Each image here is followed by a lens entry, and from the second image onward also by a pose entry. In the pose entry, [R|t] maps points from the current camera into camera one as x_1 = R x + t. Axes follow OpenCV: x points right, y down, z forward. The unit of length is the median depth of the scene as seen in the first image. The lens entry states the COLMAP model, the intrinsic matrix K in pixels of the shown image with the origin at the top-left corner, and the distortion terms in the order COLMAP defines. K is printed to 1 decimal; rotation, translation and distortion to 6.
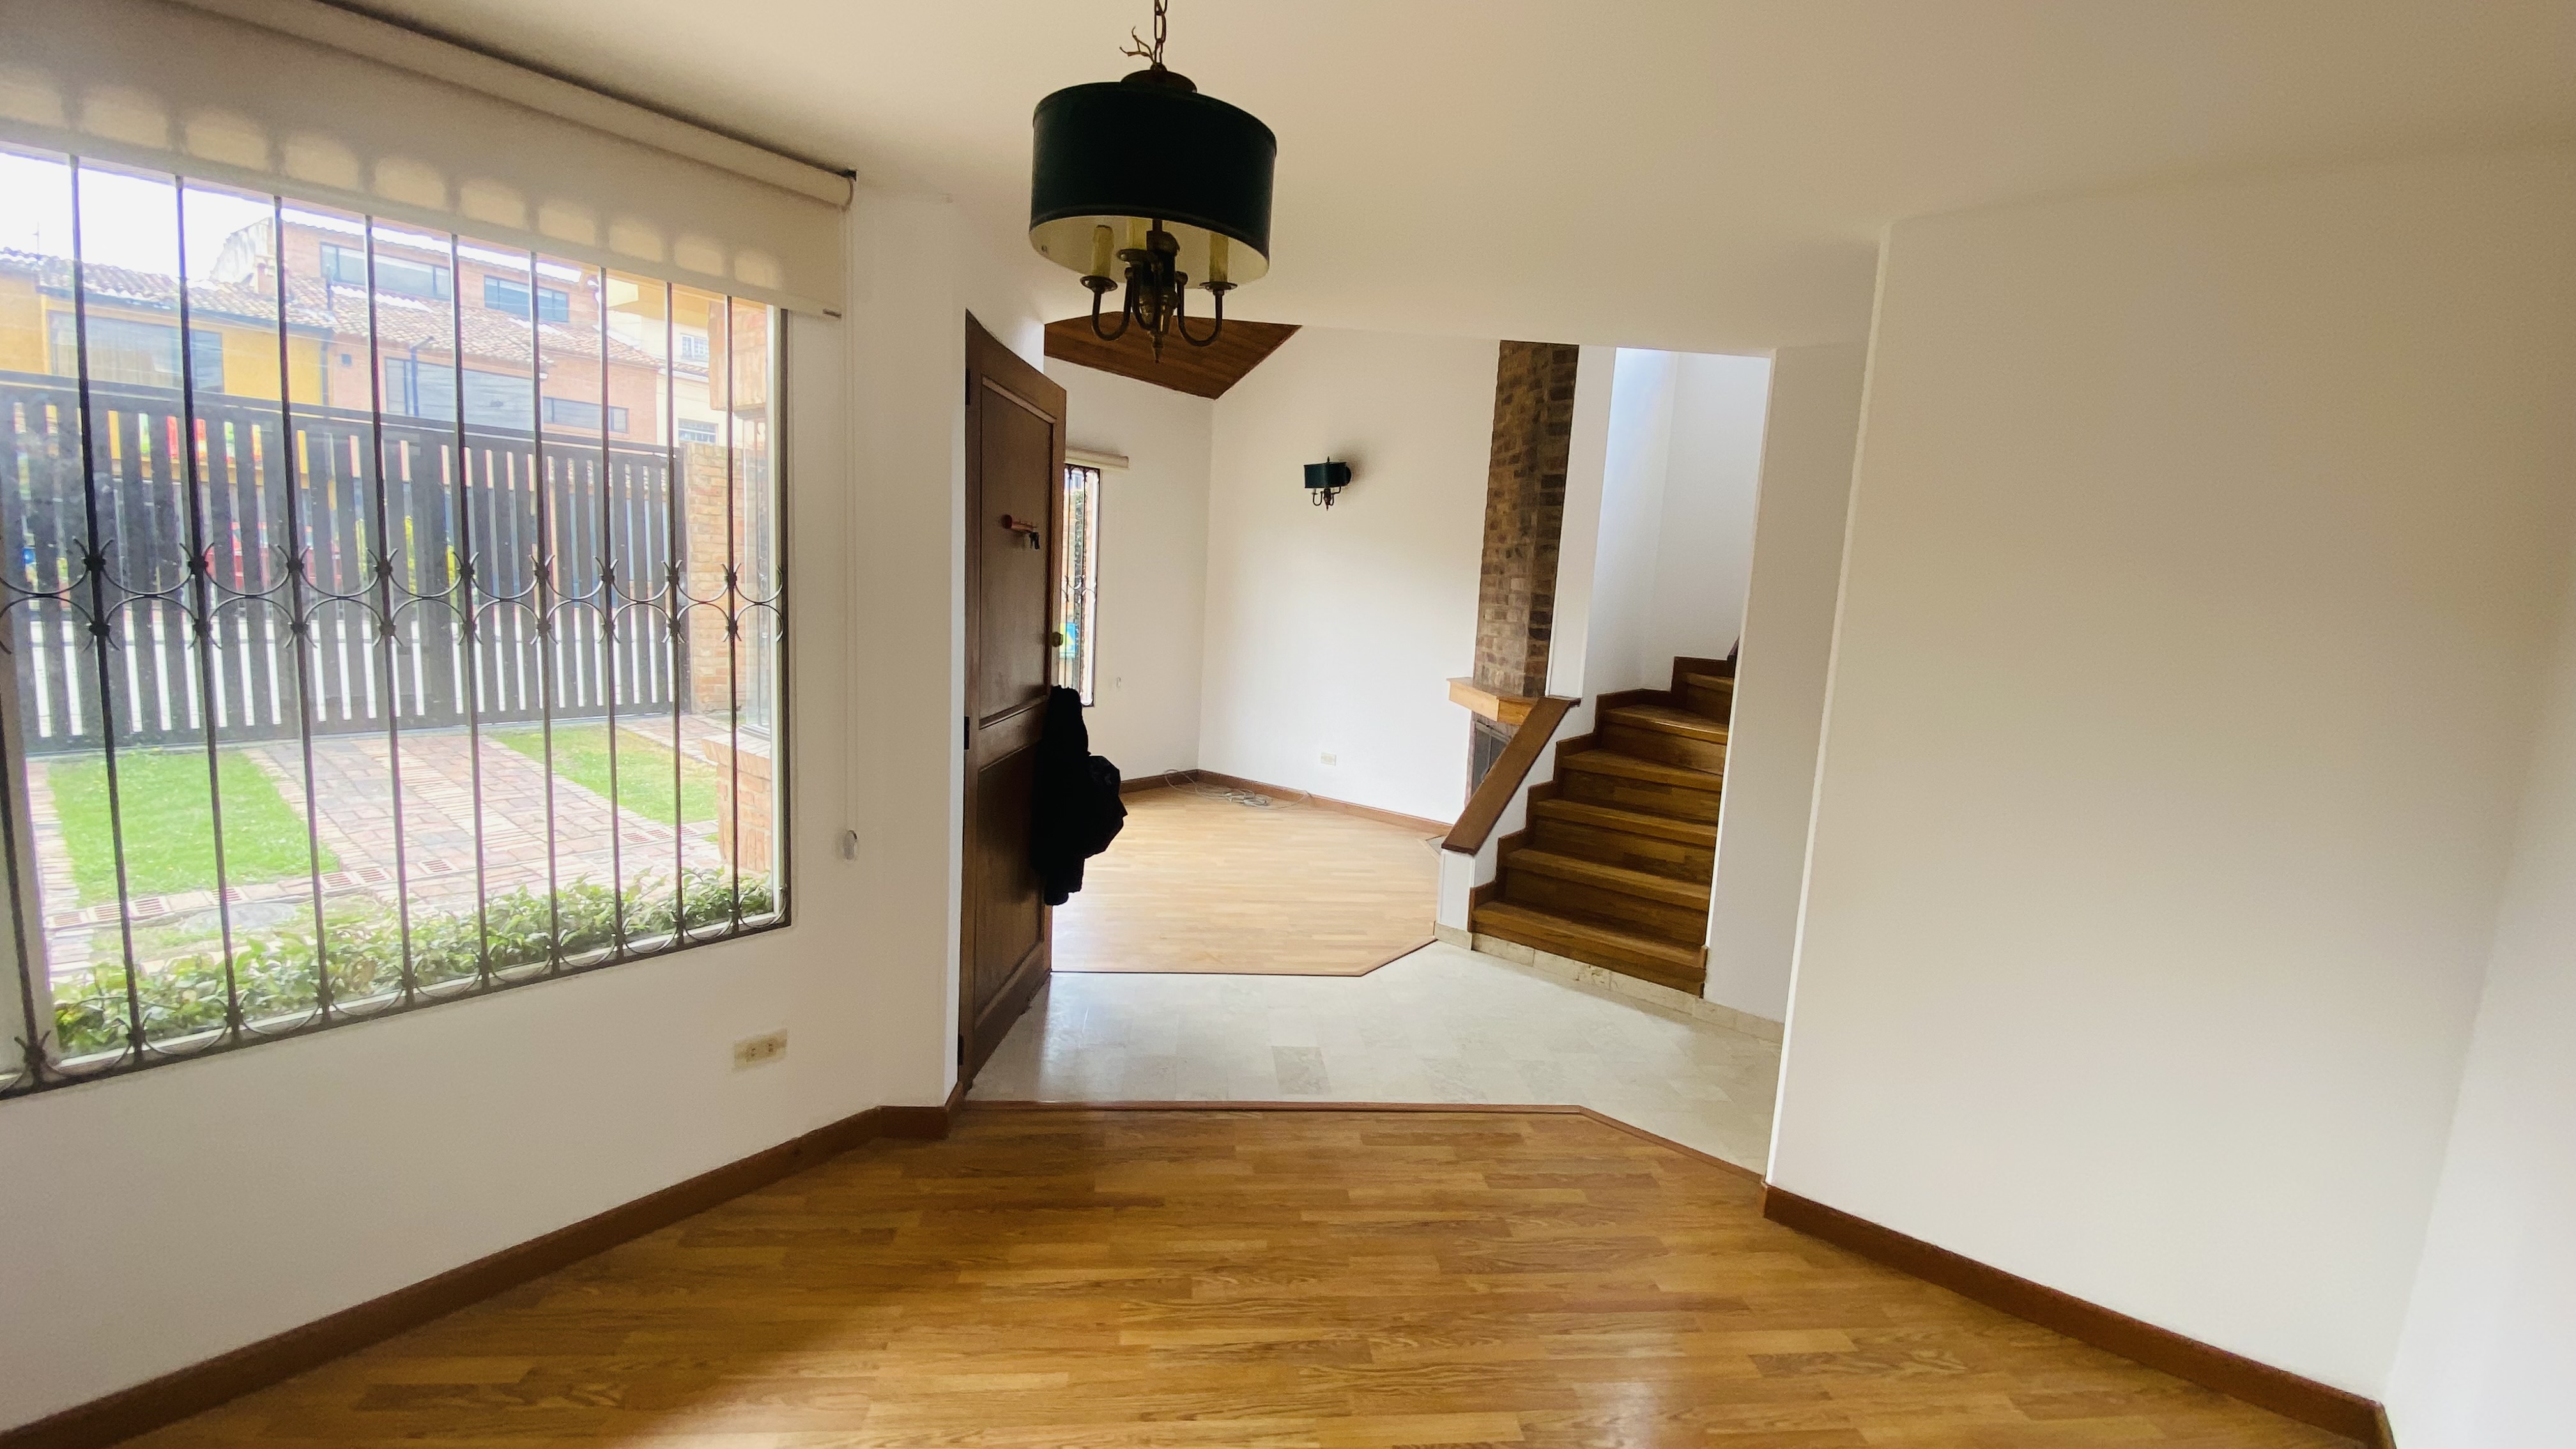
lens RADIAL K [[1052.3, 0, 1288.0], [0, 1052.3, 724.5], [0, 0, 1]] dist [0.013870, -0.015631]
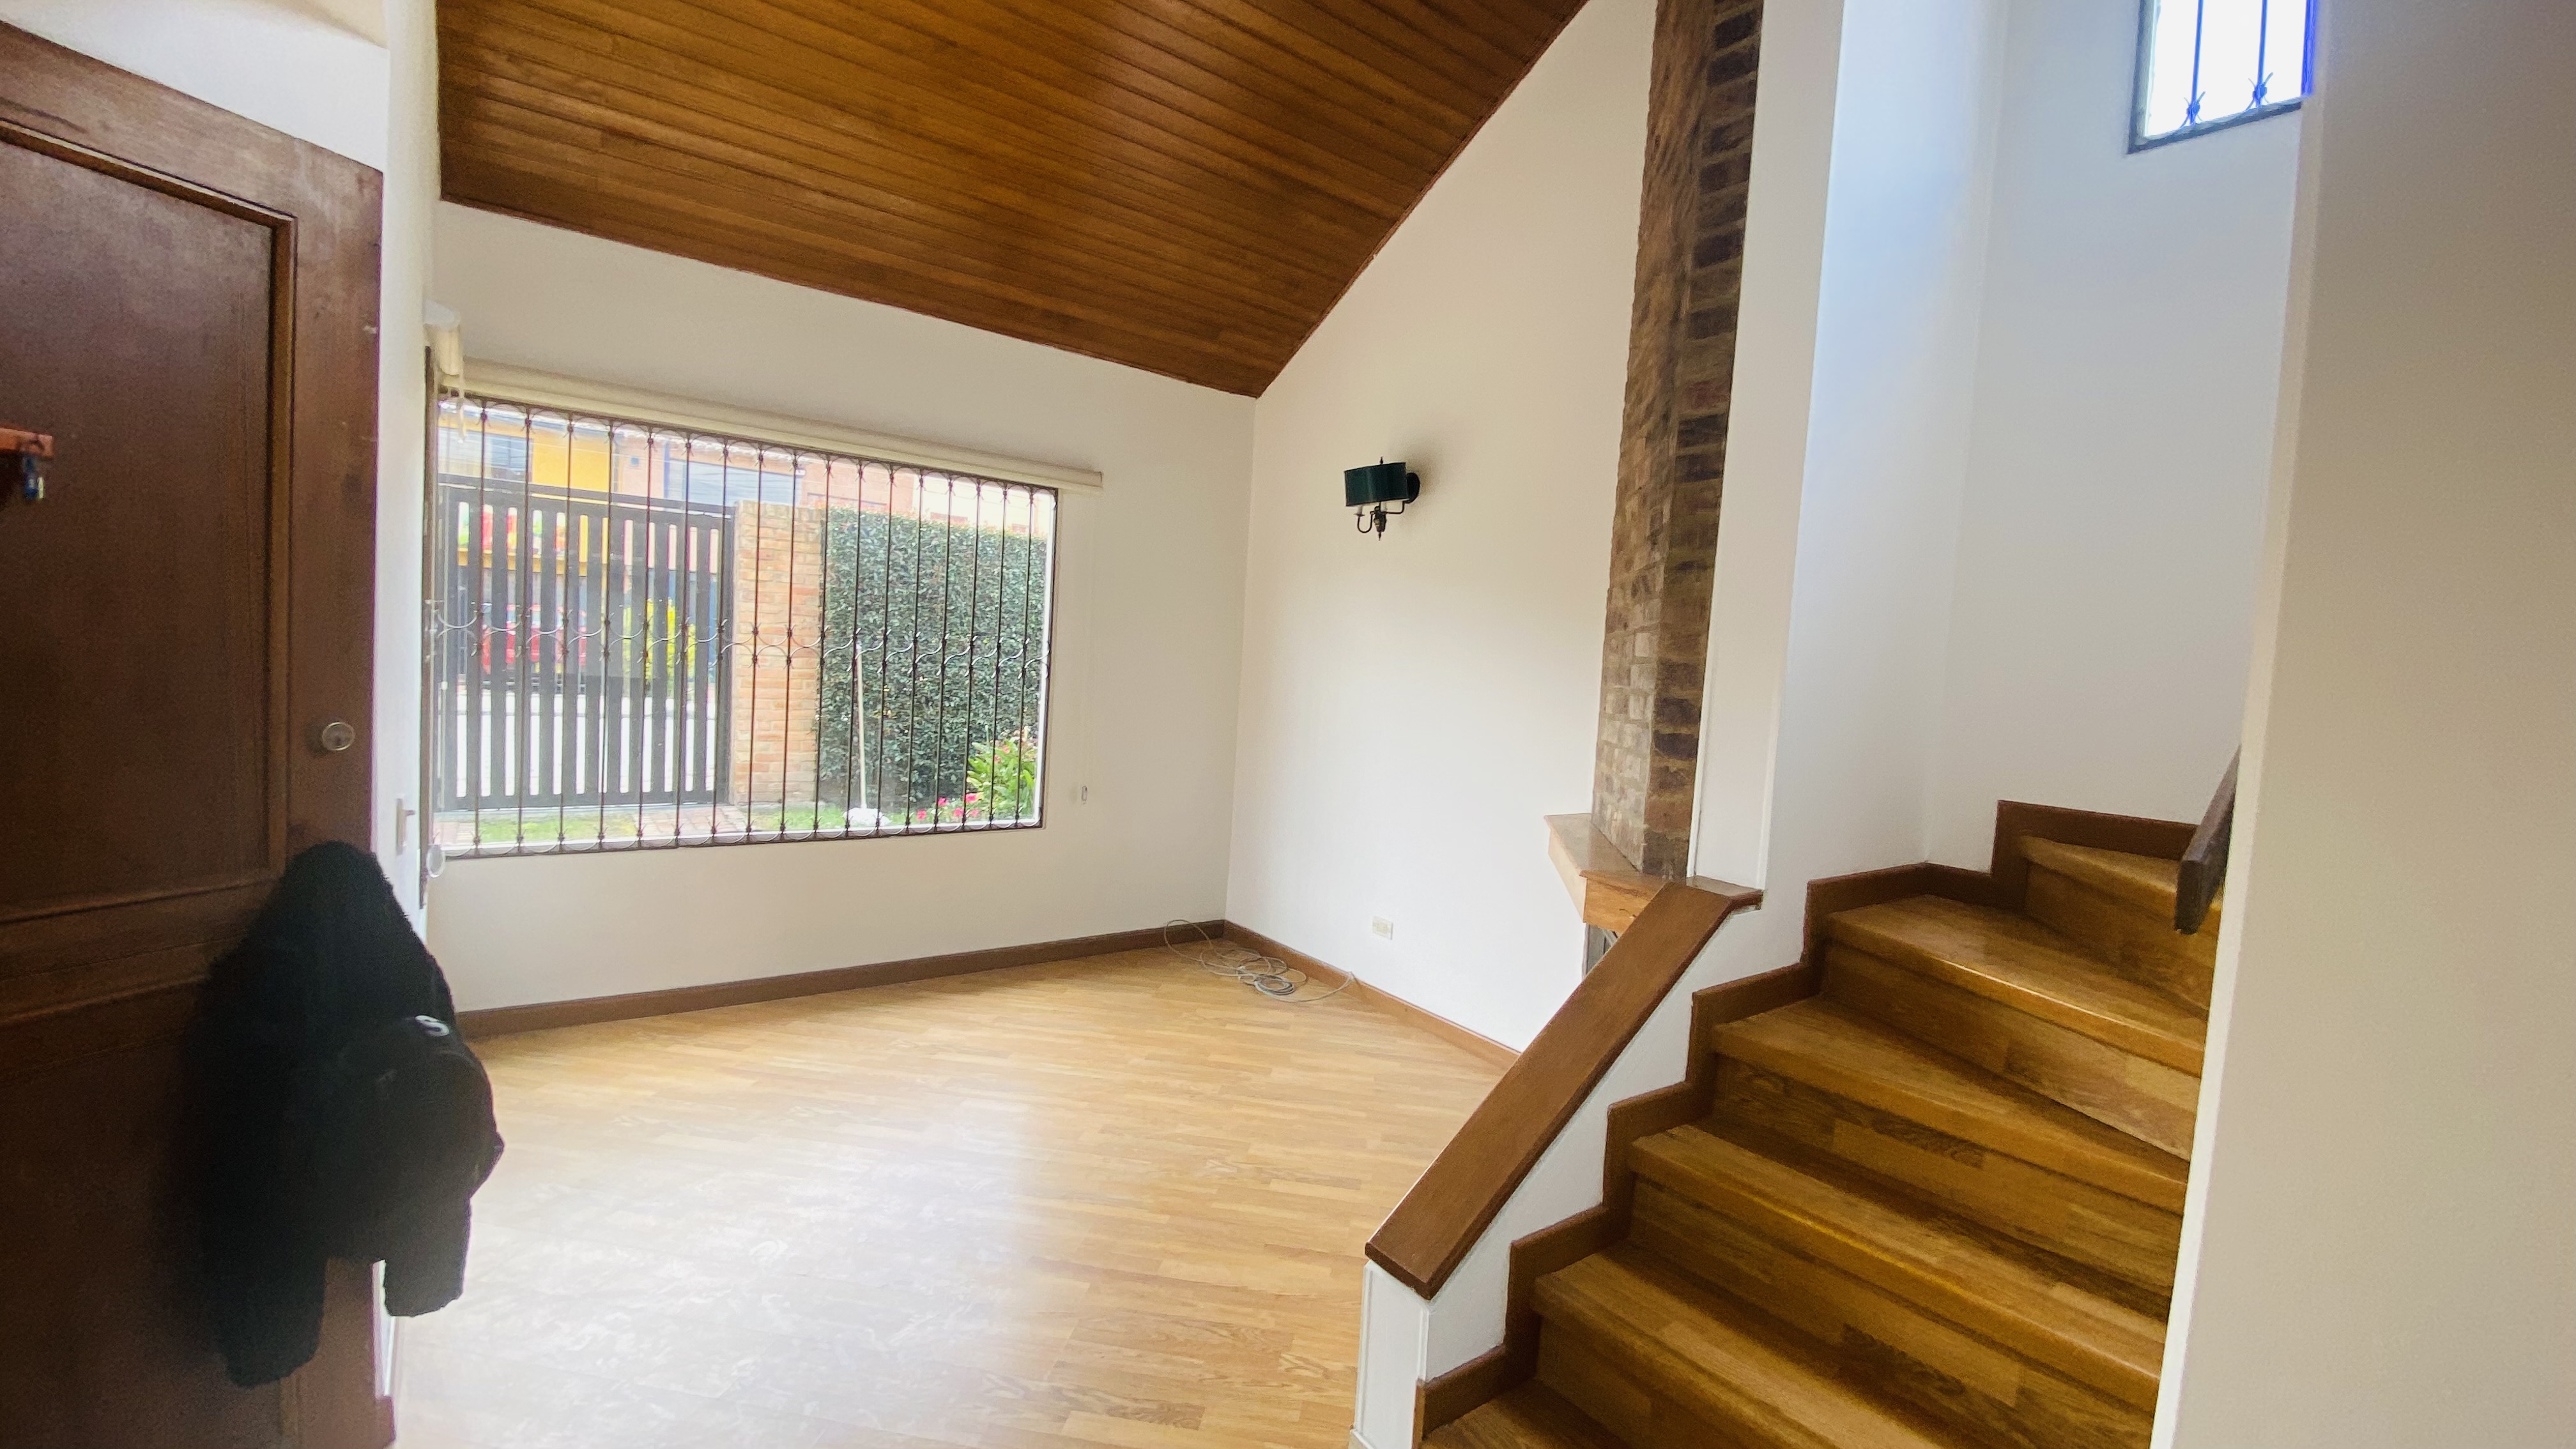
lens RADIAL K [[1063.5, 0, 1277.7], [0, 1063.5, 714.7], [0, 0, 1]] dist [-0.007006, -0.000629]
pose [[0.968000, 0.017162, -0.250362, 0.176151], [-0.039964, 0.995469, -0.086276, -0.048565], [0.247747, 0.093521, 0.964300, 0.465398]]
